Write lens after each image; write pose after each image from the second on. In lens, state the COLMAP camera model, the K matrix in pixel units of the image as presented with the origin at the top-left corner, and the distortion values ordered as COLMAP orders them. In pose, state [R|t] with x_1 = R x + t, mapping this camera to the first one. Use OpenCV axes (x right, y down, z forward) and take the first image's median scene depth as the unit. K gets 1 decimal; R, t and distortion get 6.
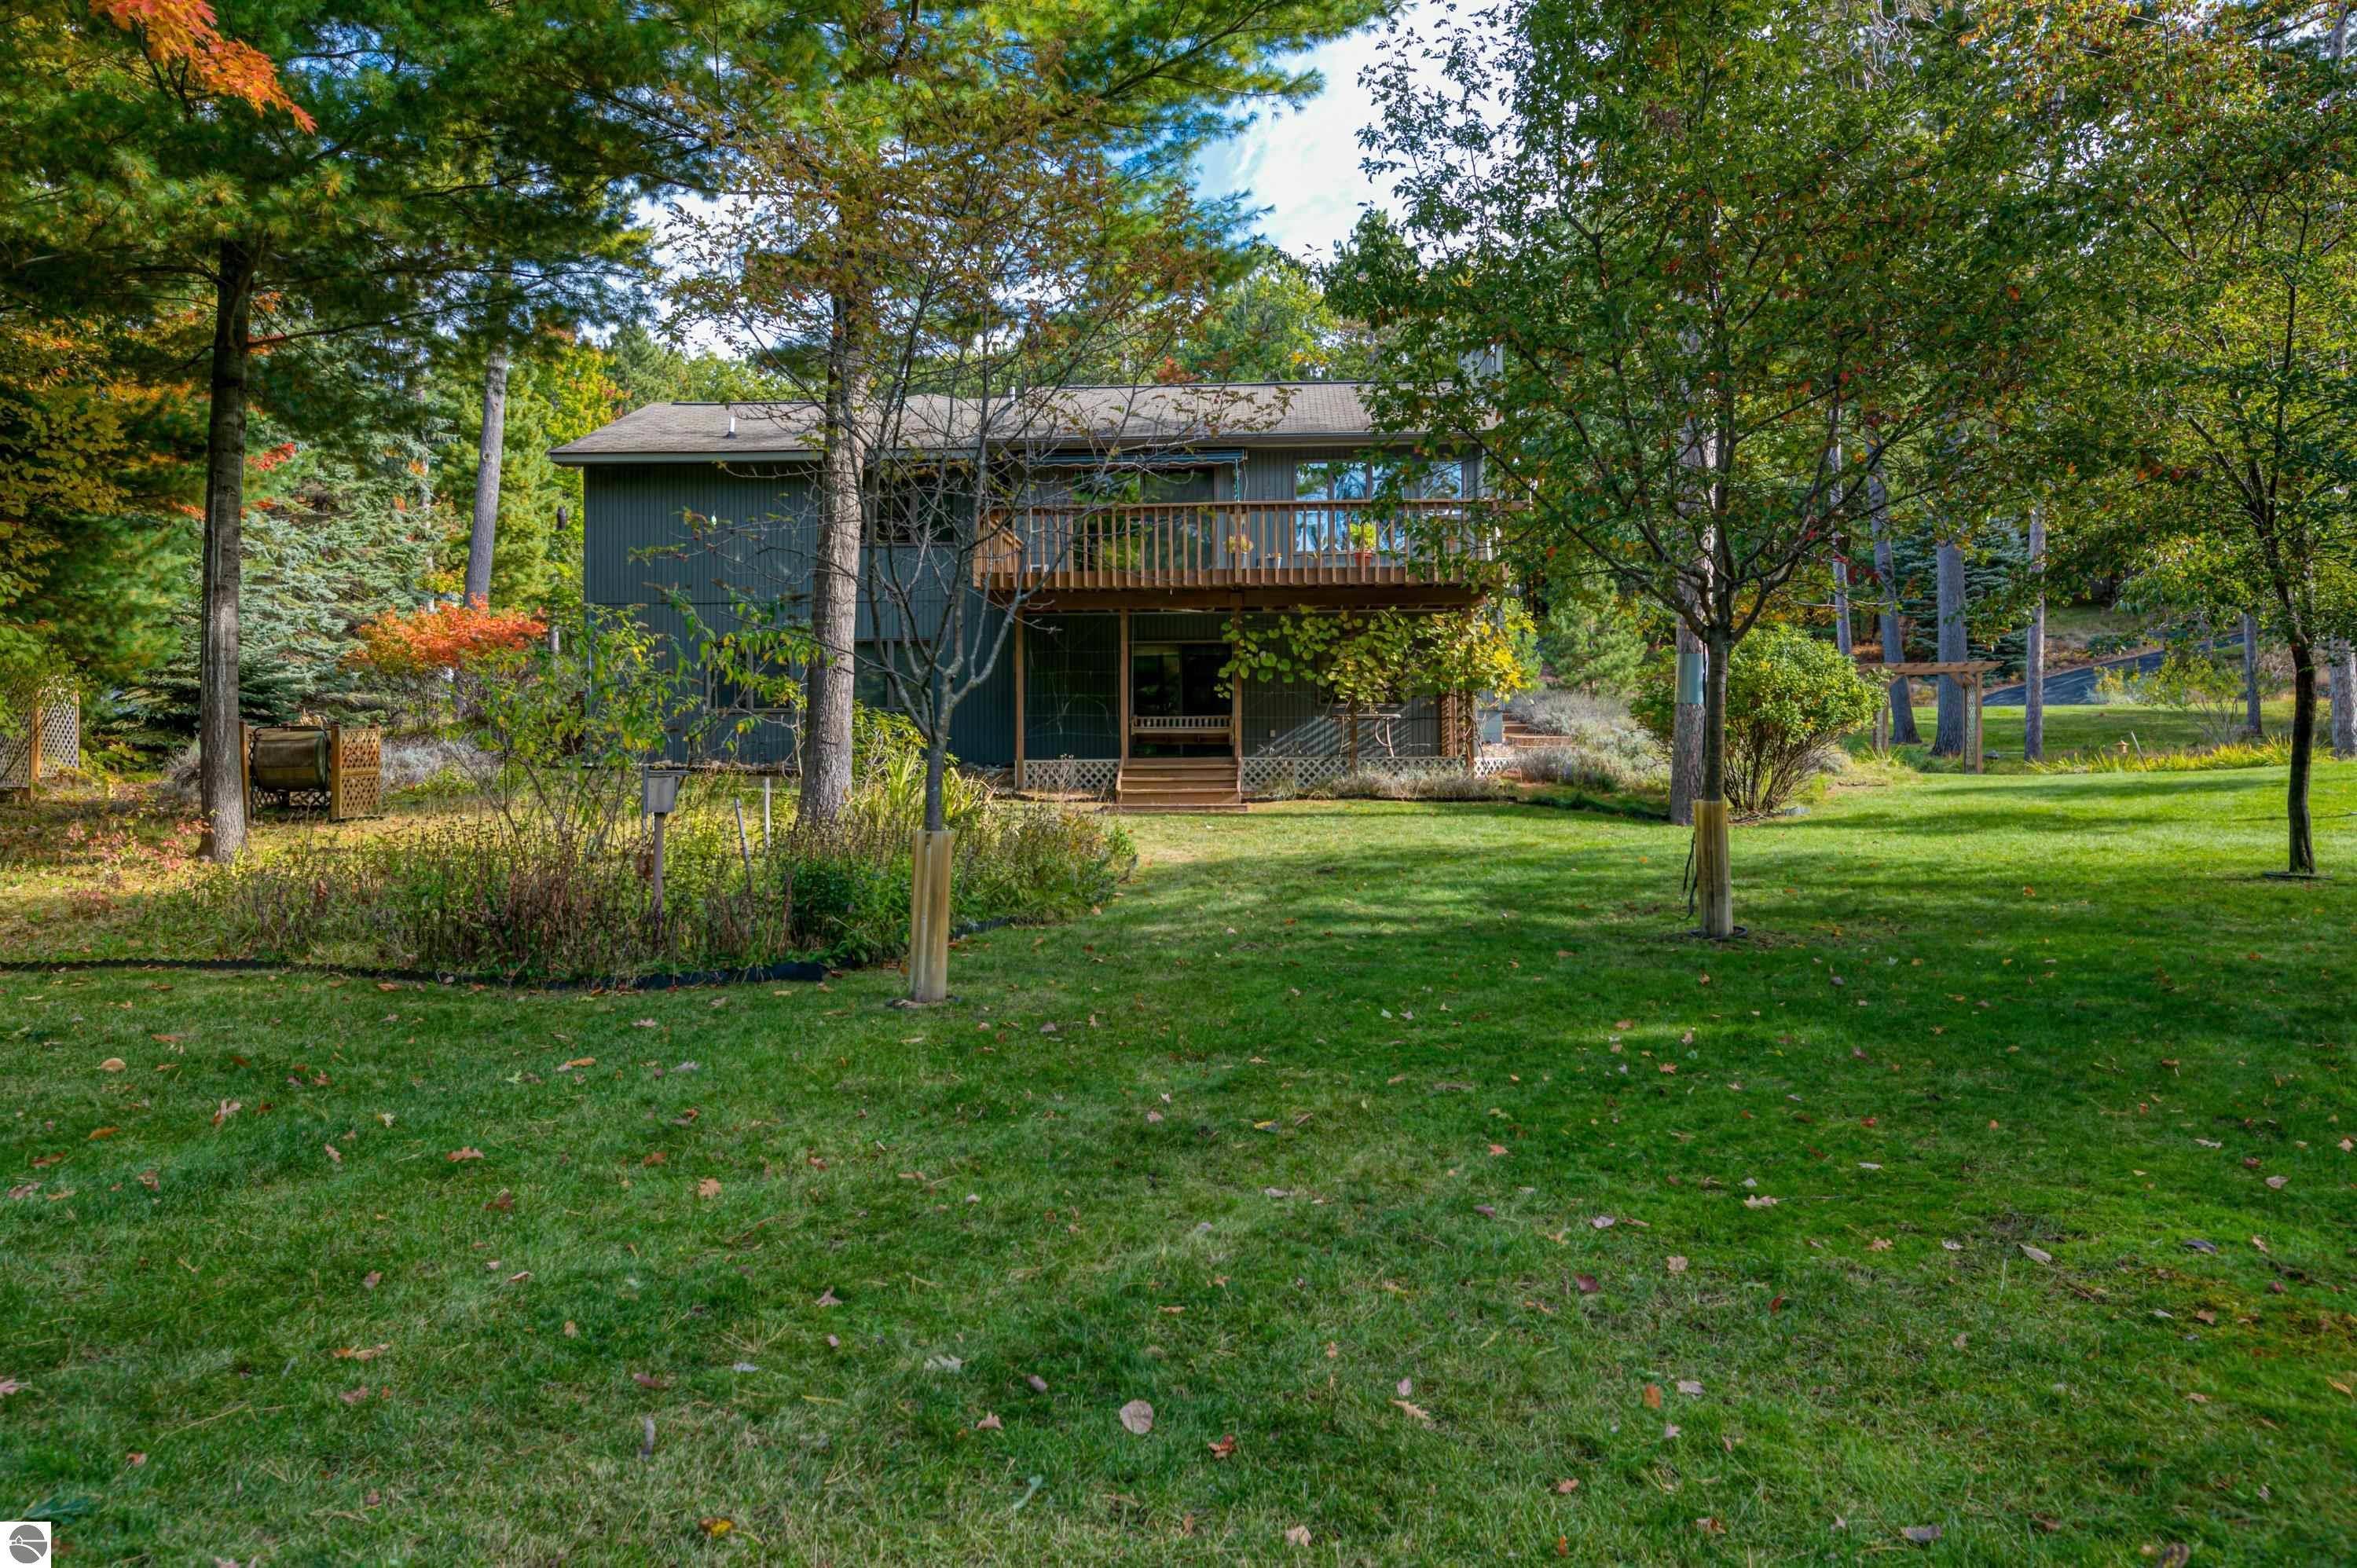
lens RADIAL K [[1732.3, 0, 1165.0], [0, 1732.3, 764.9], [0, 0, 1]] dist [0.032825, -0.002903]
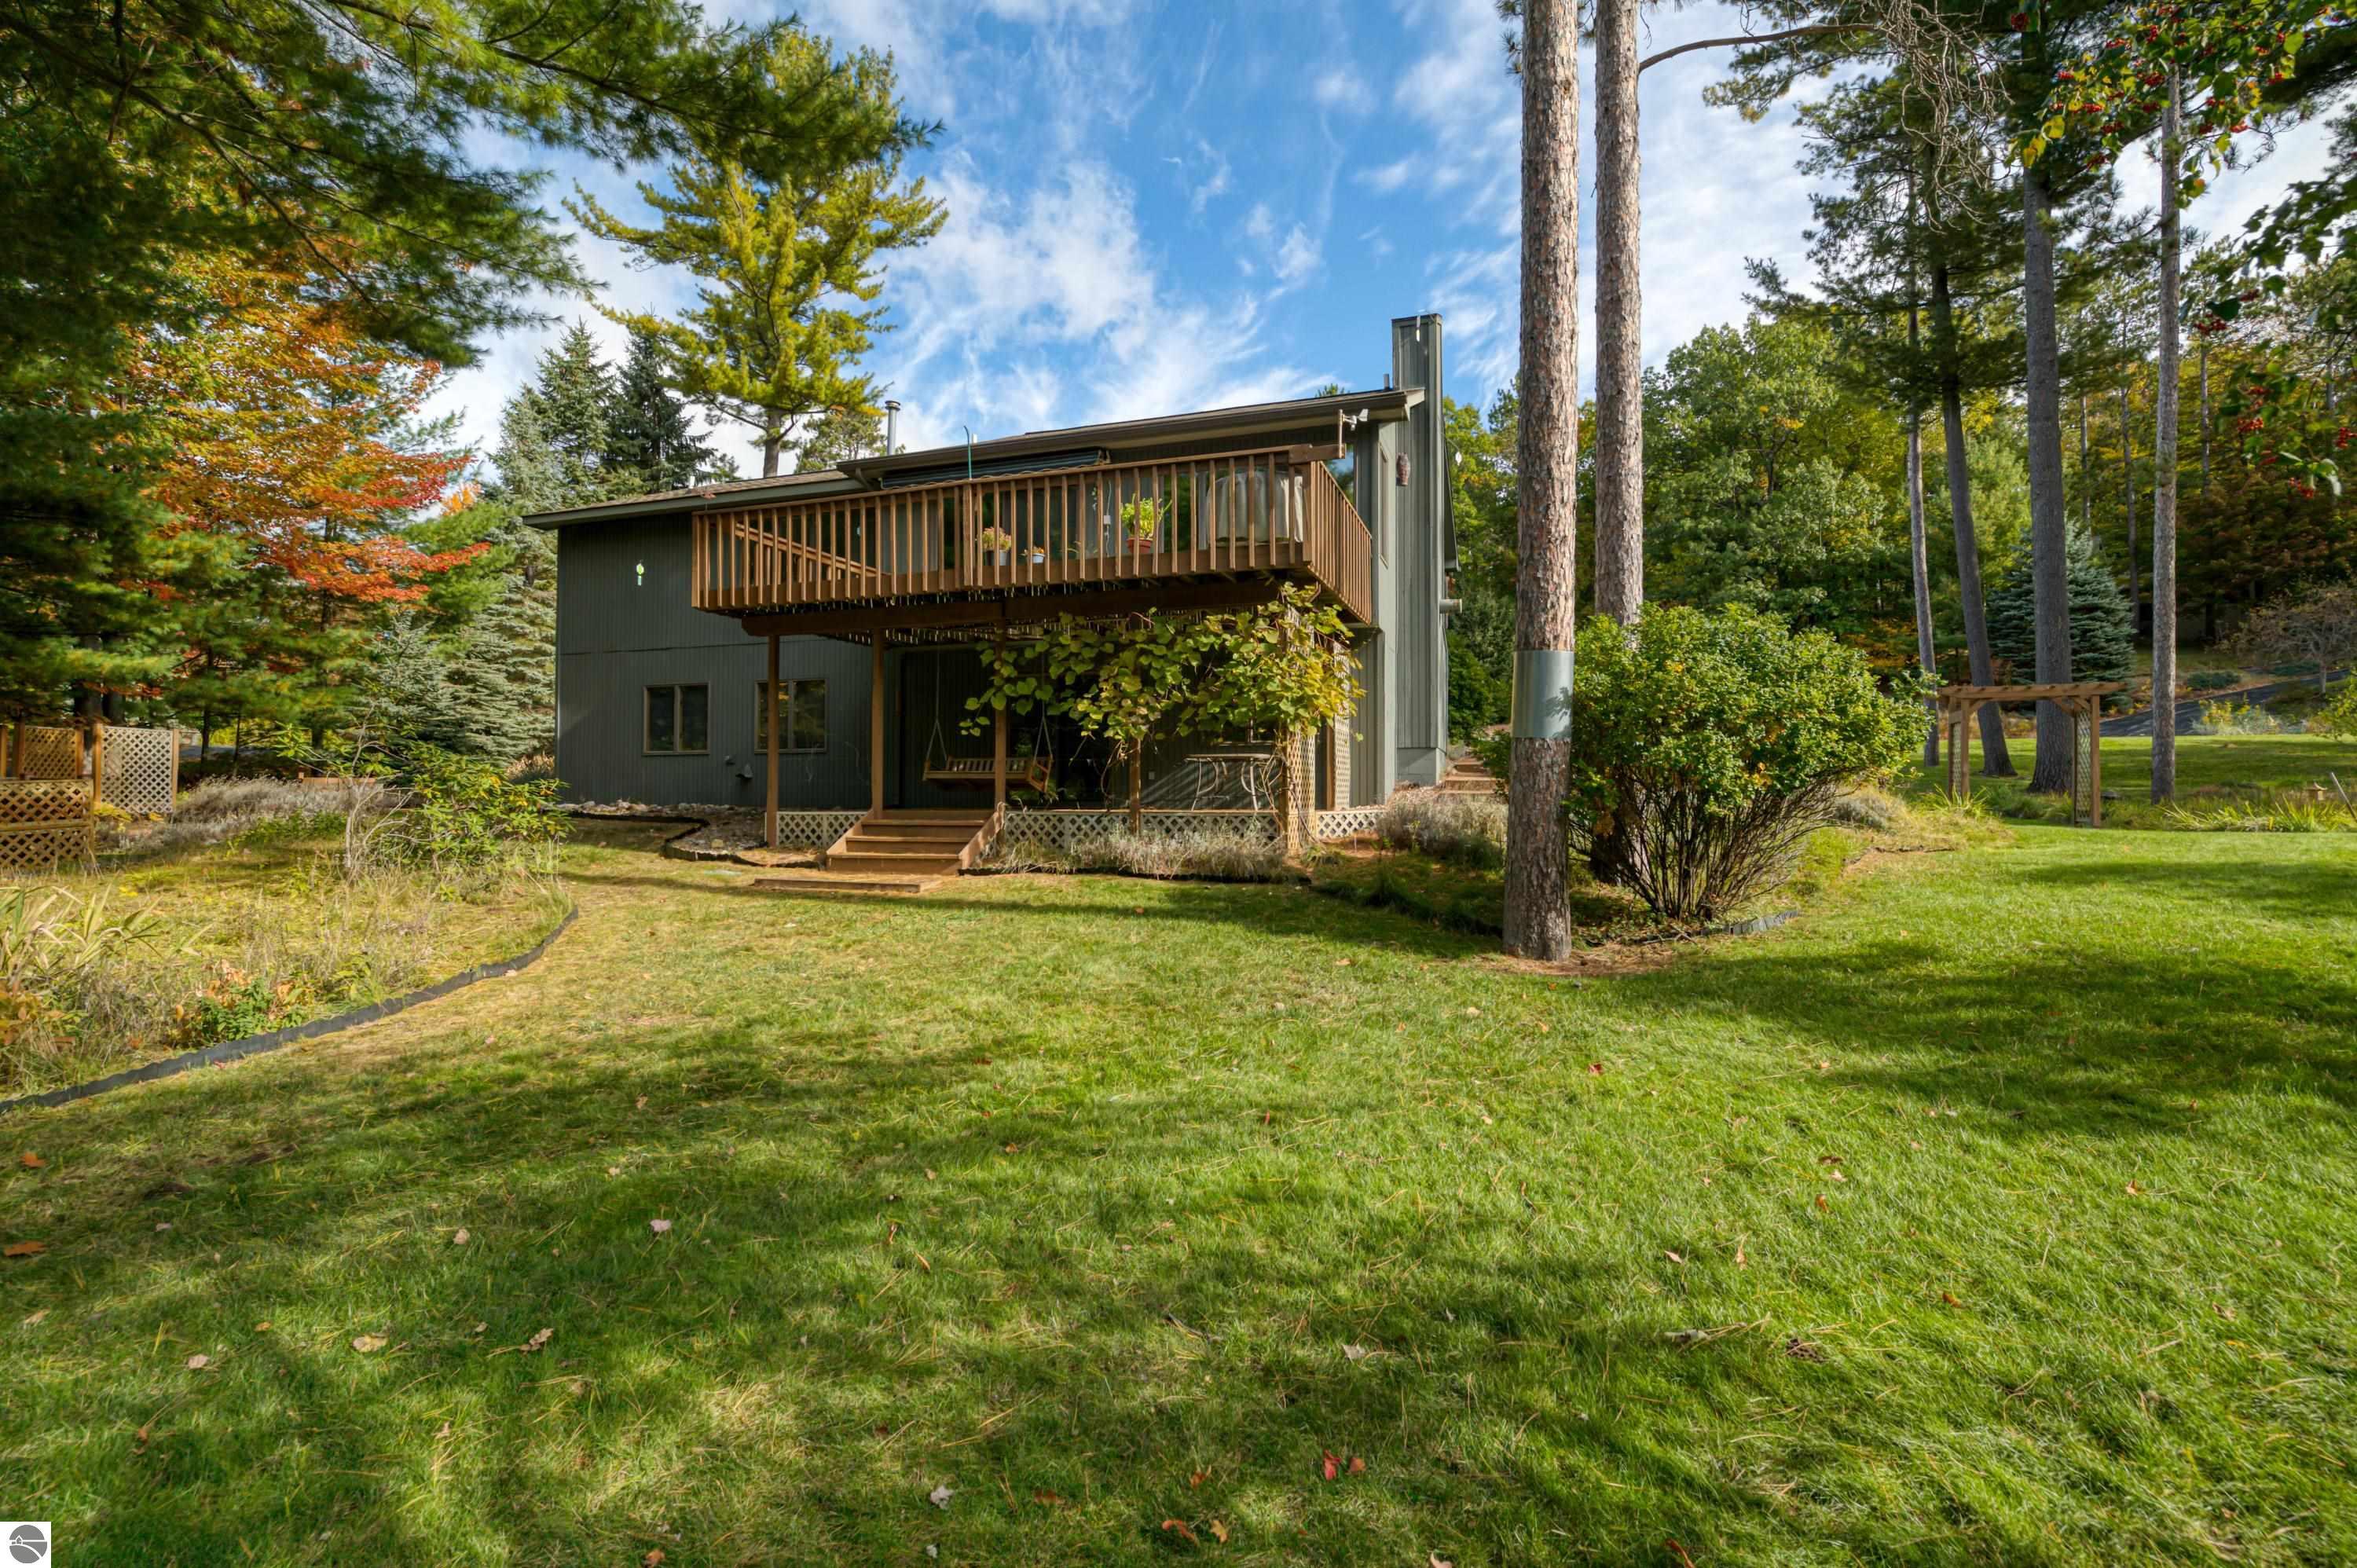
lens RADIAL K [[1056.1, 0, 1178.5], [0, 1056.1, 784.0], [0, 0, 1]] dist [-0.002717, -0.014435]
pose [[0.964529, 0.002441, -0.263967, 0.231493], [-0.000978, 0.999983, 0.005672, -0.018492], [0.263977, -0.005213, 0.964515, 0.525962]]
